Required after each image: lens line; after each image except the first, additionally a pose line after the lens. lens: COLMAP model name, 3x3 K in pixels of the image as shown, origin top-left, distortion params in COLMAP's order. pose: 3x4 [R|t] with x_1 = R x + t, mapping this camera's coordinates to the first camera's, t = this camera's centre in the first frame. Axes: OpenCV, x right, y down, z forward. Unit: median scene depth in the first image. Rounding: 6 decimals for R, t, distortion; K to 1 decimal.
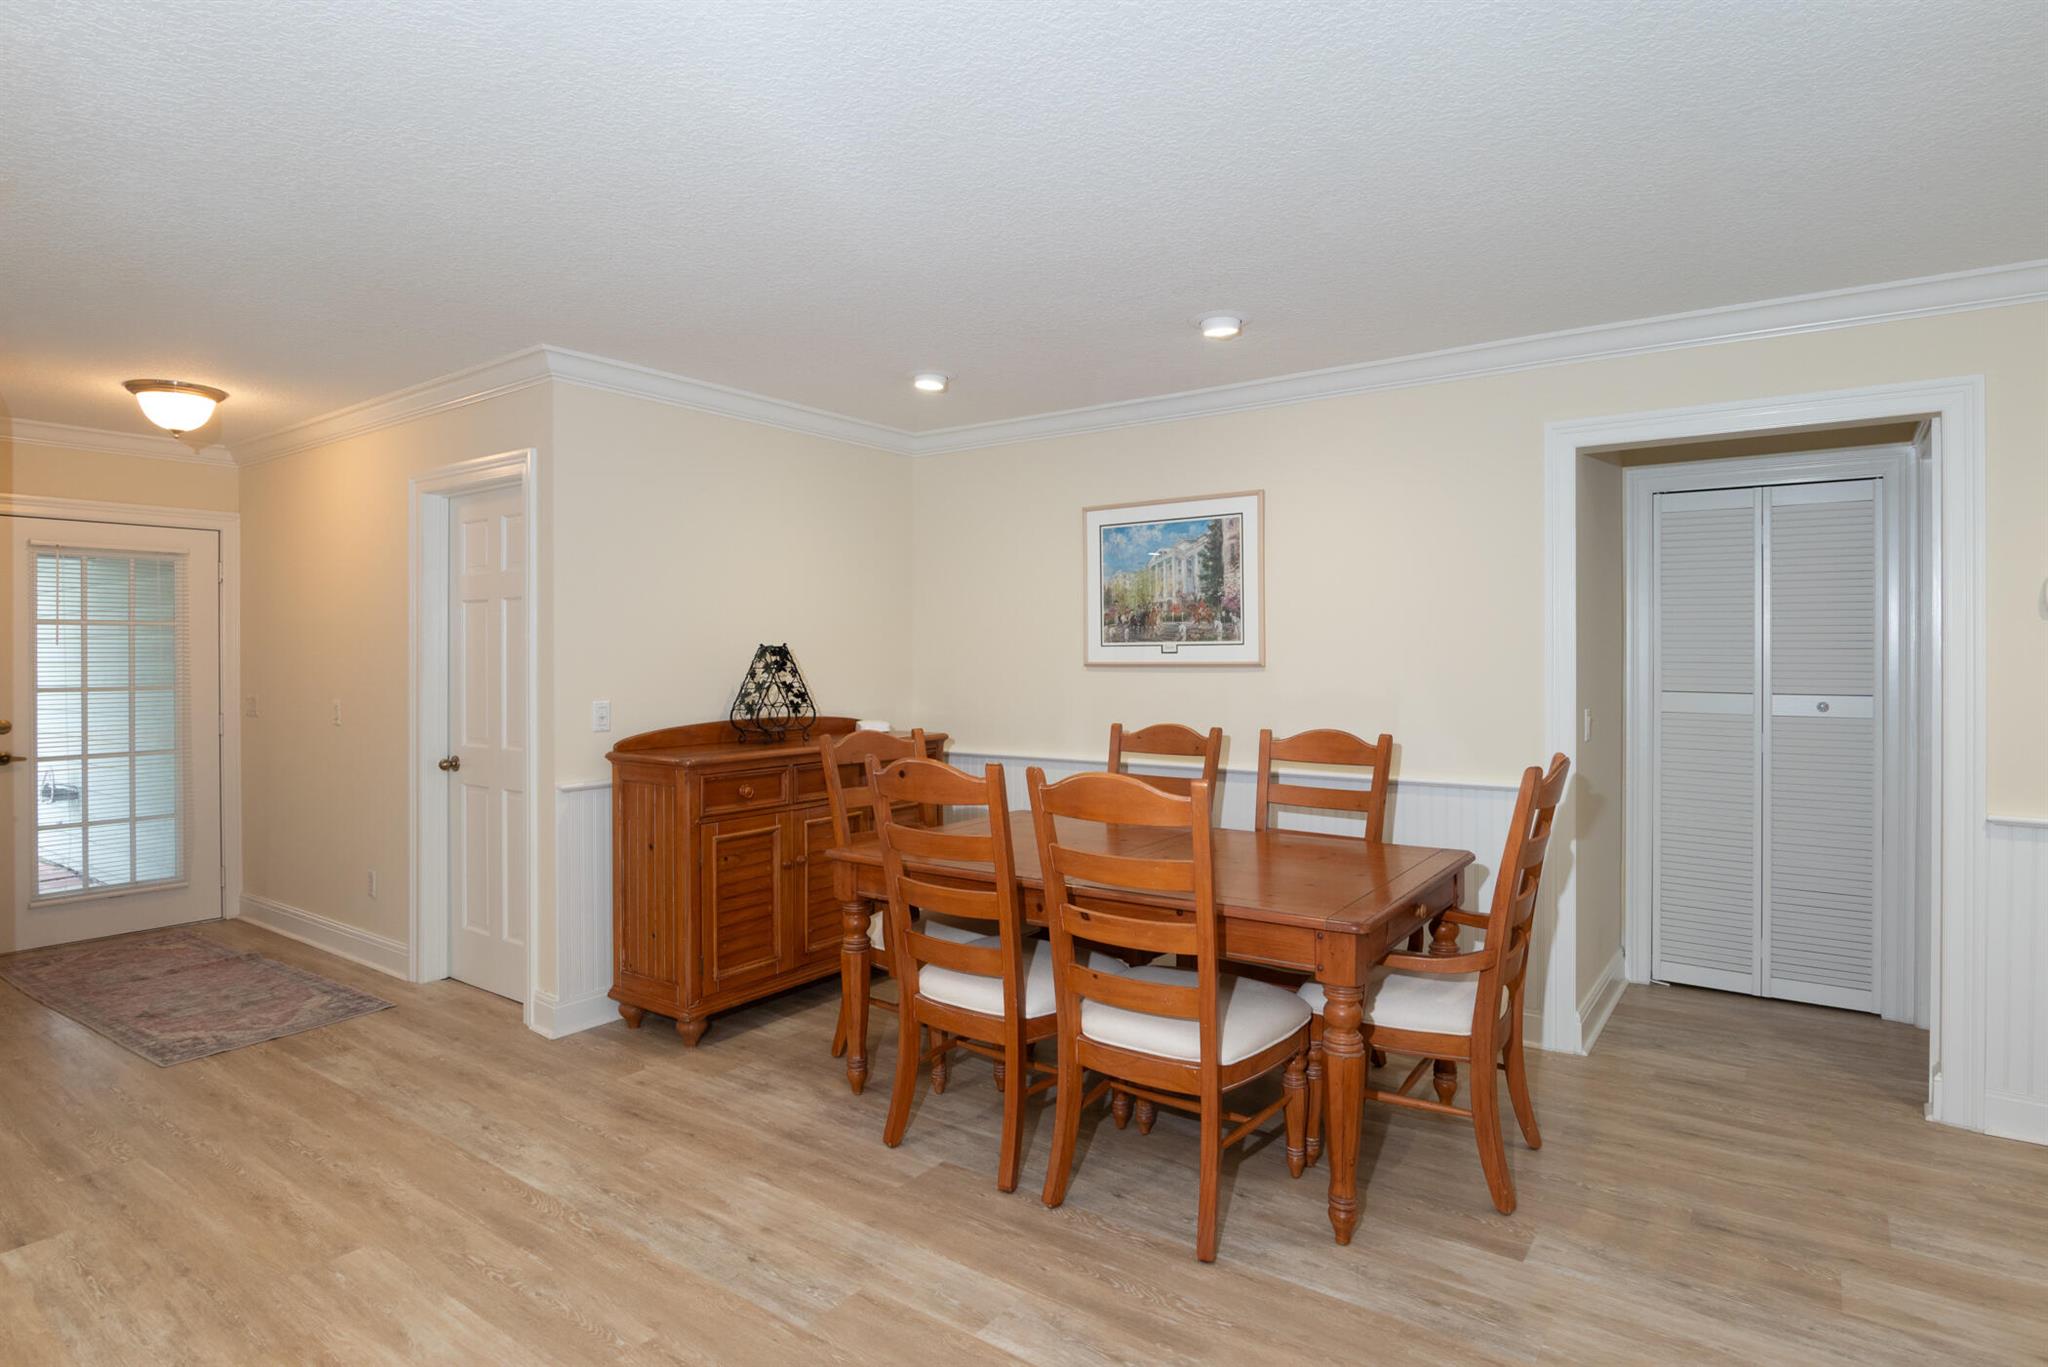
lens RADIAL K [[1104.8, 0, 1029.7], [0, 1104.8, 675.5], [0, 0, 1]] dist [-0.001055, -0.000063]
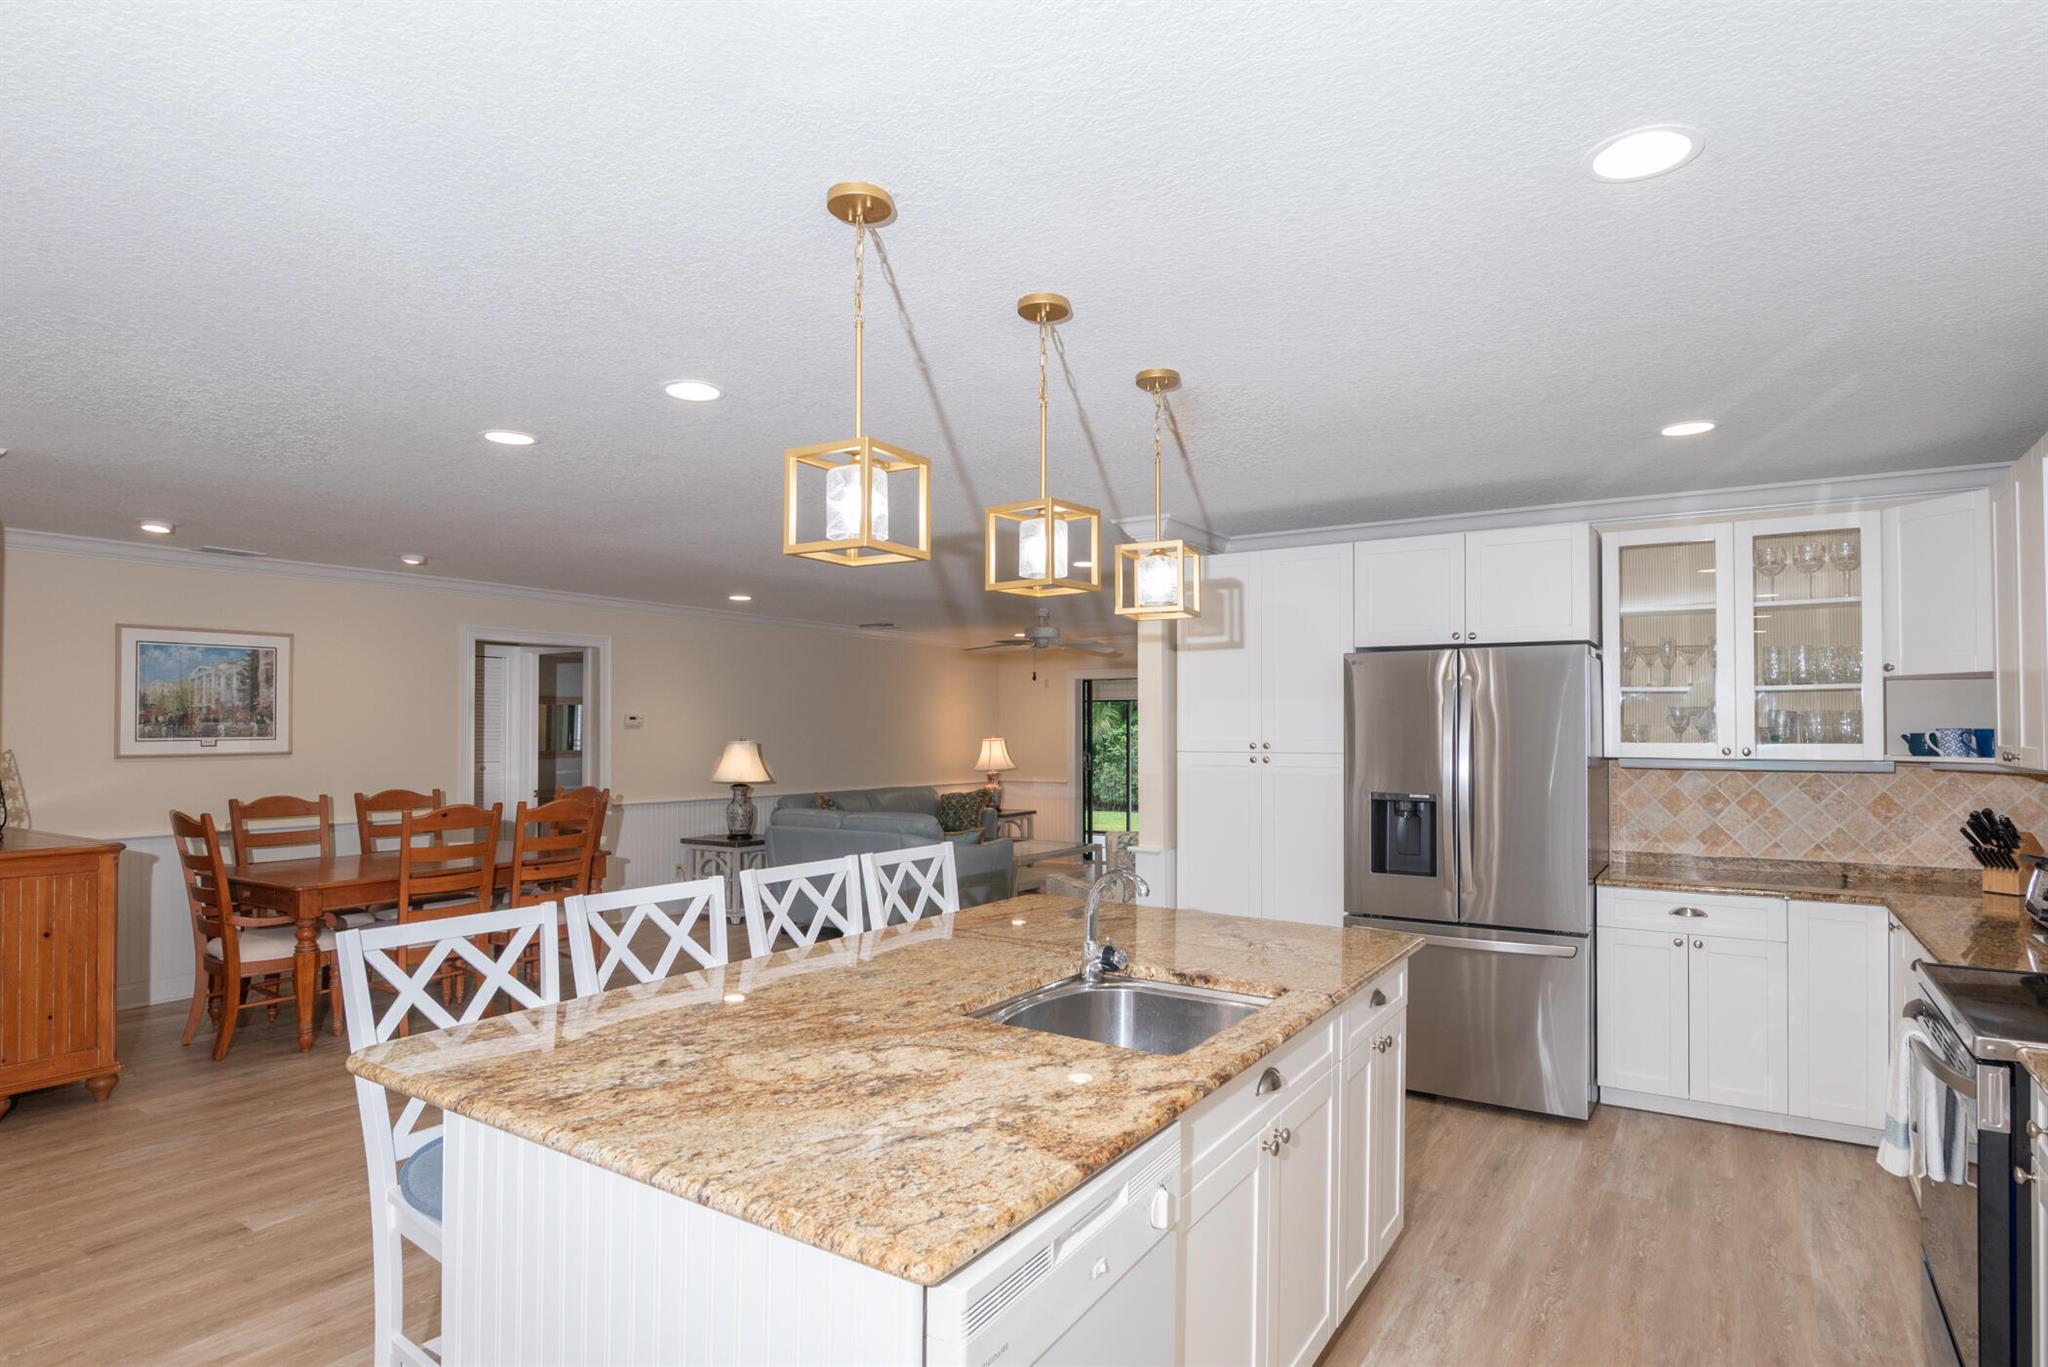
lens RADIAL K [[1104.8, 0, 1028.2], [0, 1104.8, 700.5], [0, 0, 1]] dist [-0.001055, -0.000063]
pose [[-0.028685, 0.027682, 0.999205, -1.234426], [0.018057, 0.999468, -0.027171, -0.021417], [-0.999425, 0.017263, -0.029170, 0.064168]]
